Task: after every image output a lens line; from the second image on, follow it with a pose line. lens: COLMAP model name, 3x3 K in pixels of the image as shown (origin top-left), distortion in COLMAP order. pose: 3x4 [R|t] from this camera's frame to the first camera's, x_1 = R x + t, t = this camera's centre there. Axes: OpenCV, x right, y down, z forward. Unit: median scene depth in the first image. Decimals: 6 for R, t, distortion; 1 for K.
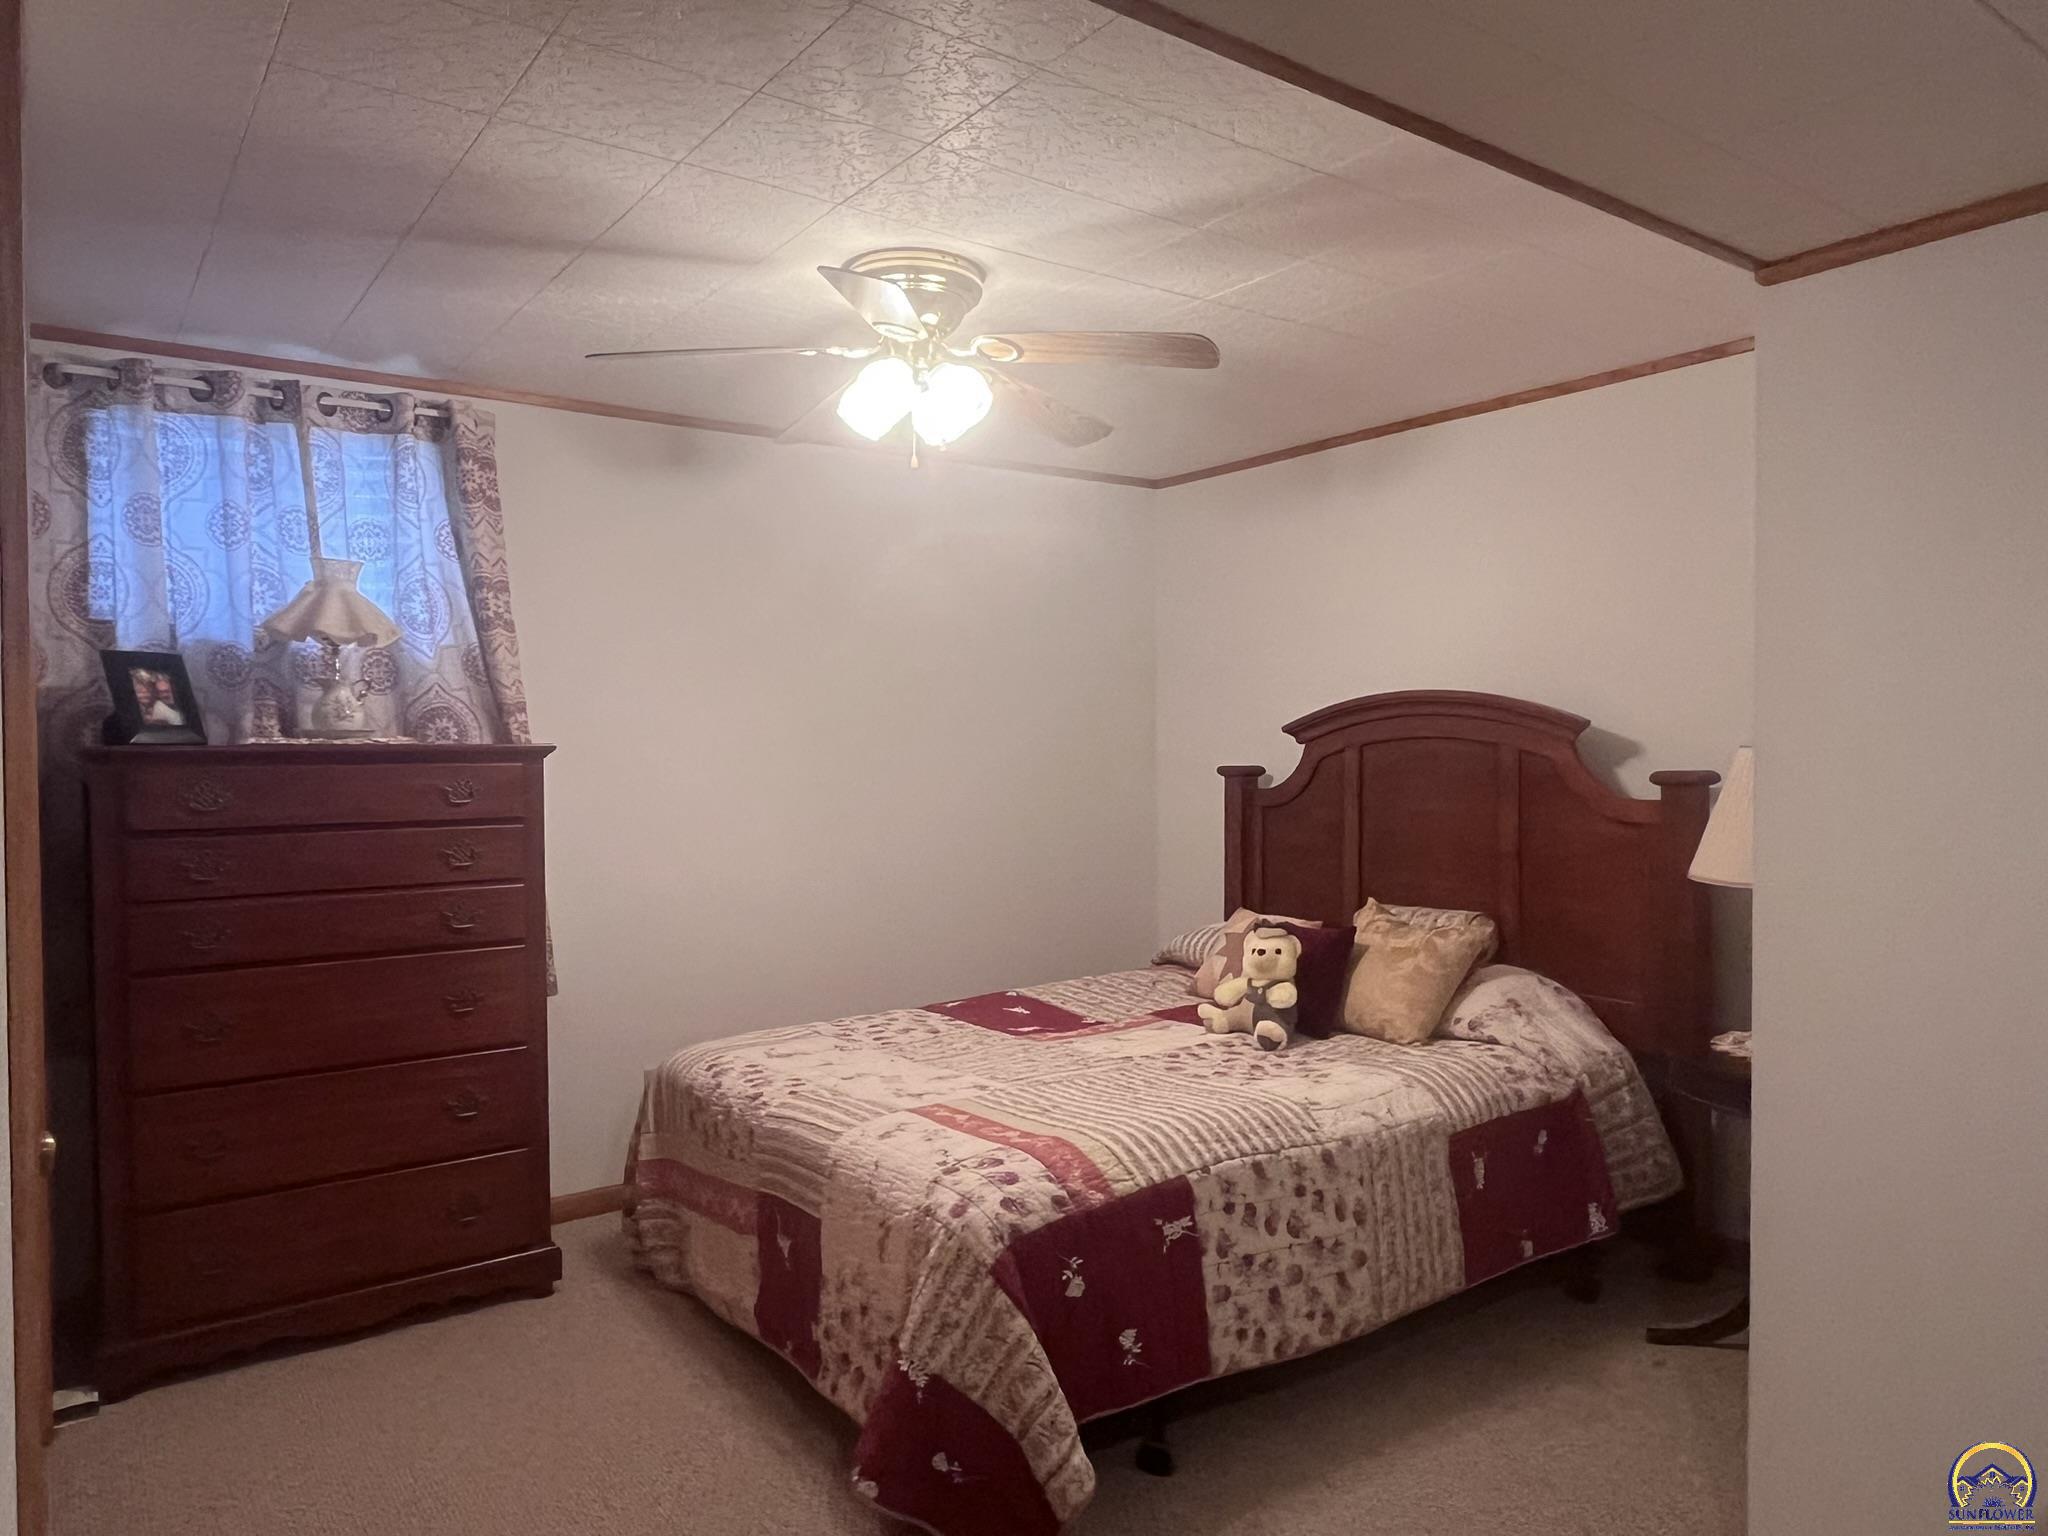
lens RADIAL K [[1324.3, 0, 1023.6], [0, 1324.3, 764.8], [0, 0, 1]] dist [-0.003383, -0.000687]
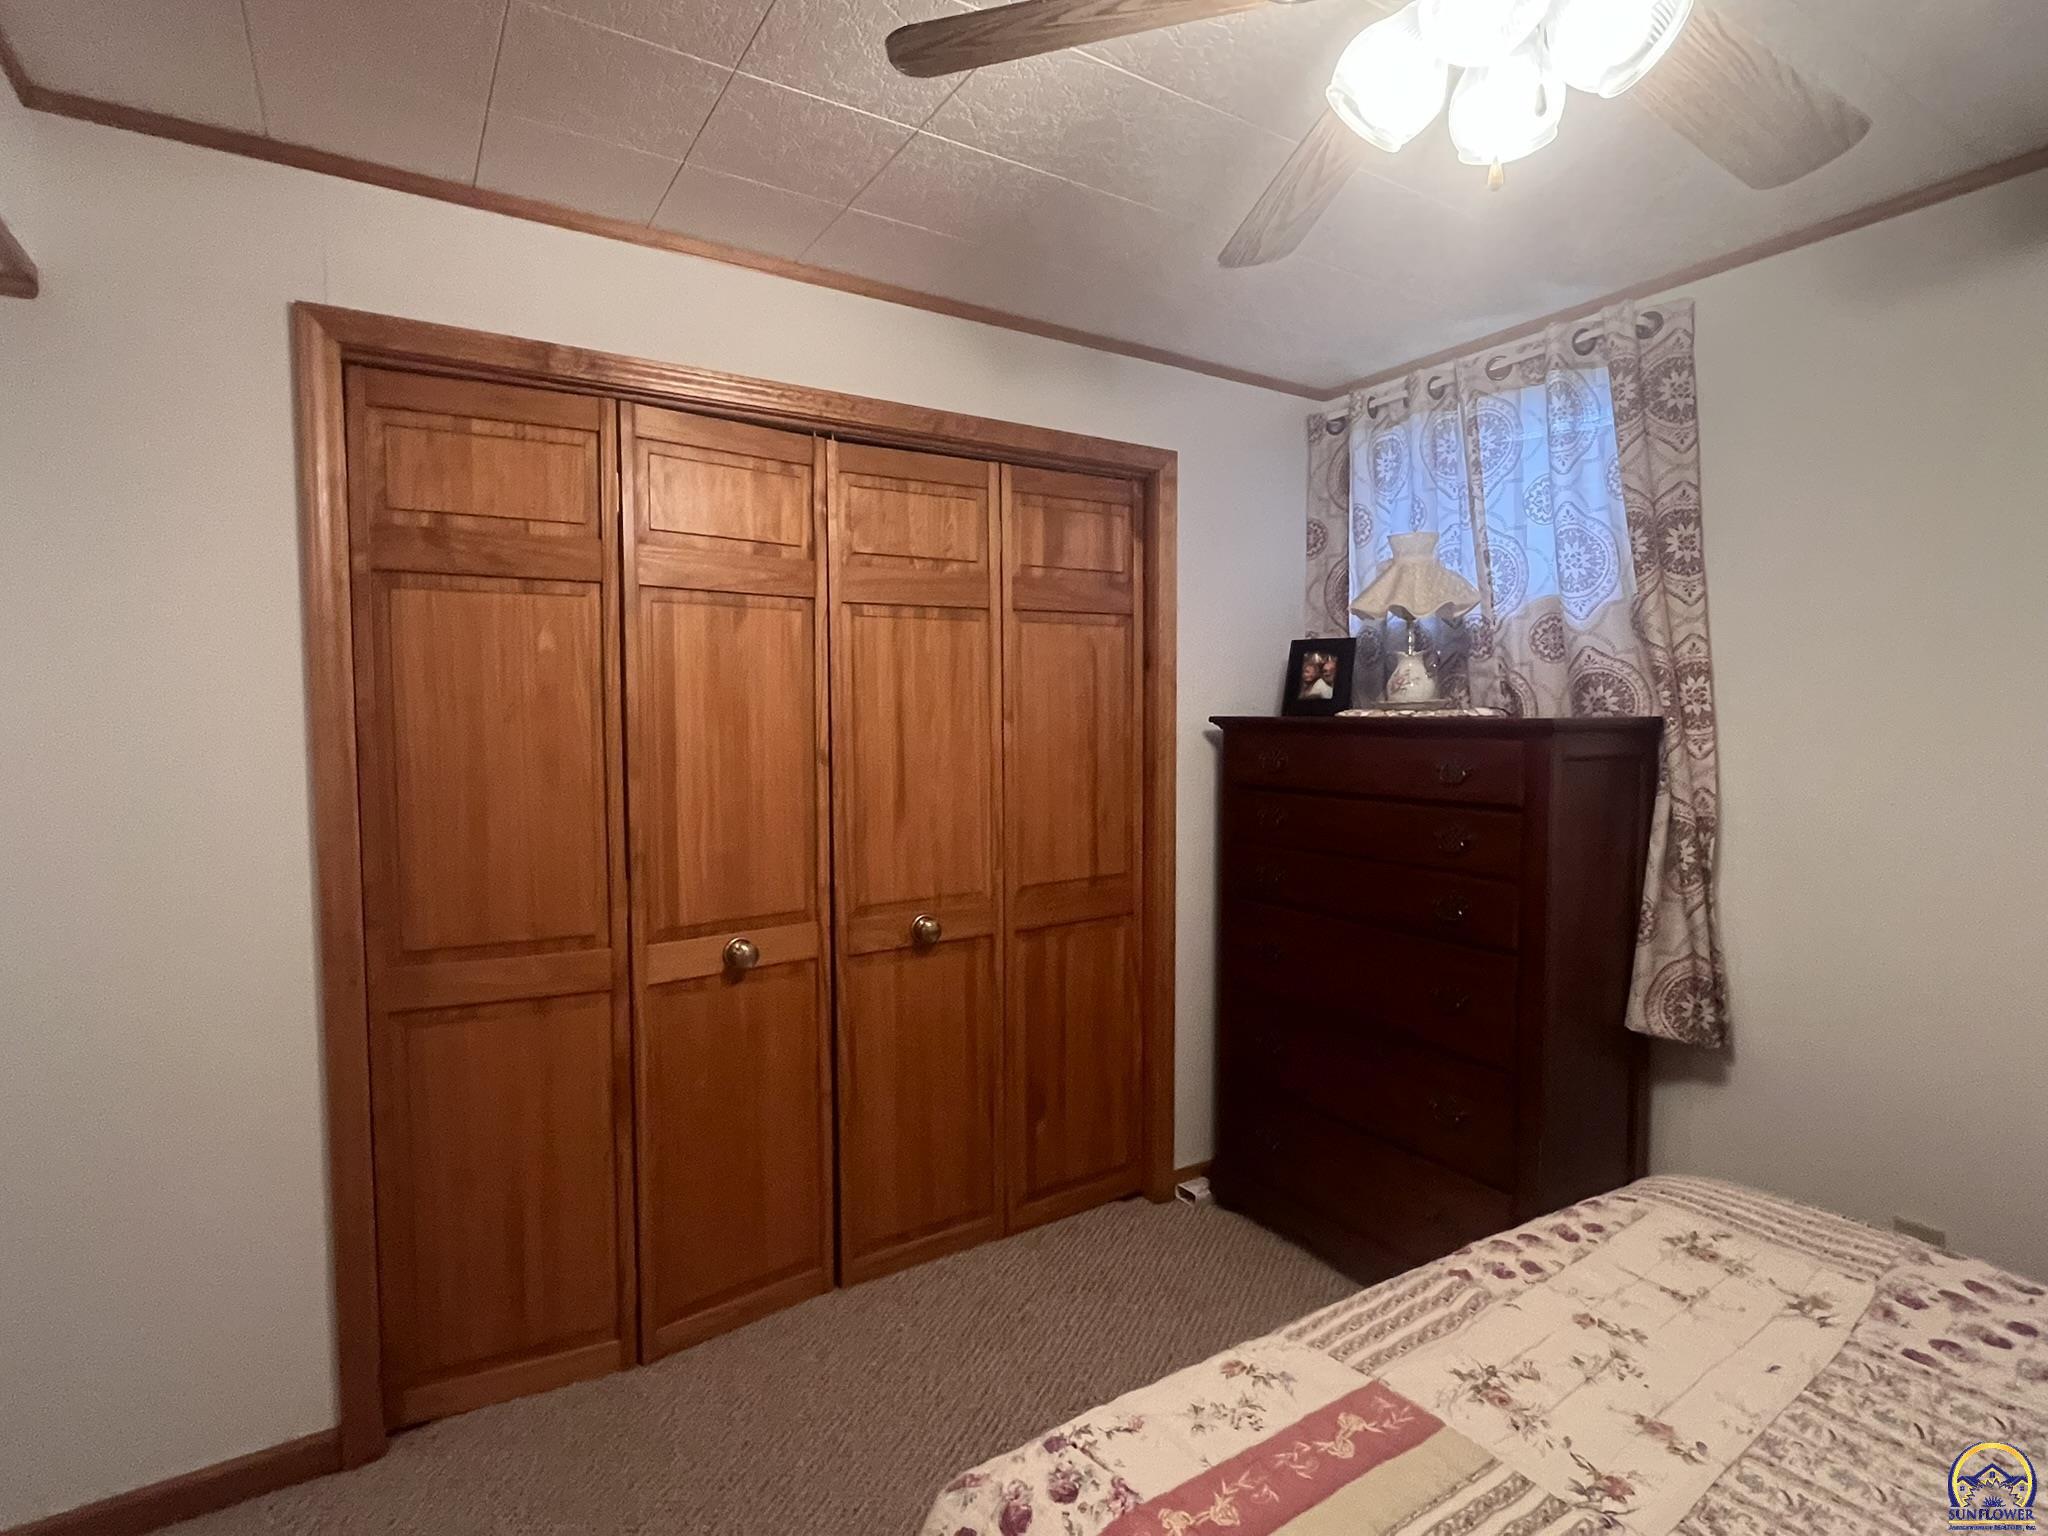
lens RADIAL K [[1029.8, 0, 1025.2], [0, 1029.8, 766.7], [0, 0, 1]] dist [-0.003869, 0.000863]
pose [[-0.060848, 0.059538, -0.996370, 0.303530], [-0.015074, 0.998051, 0.060559, -0.020880], [0.998033, 0.018704, -0.059832, 0.781629]]
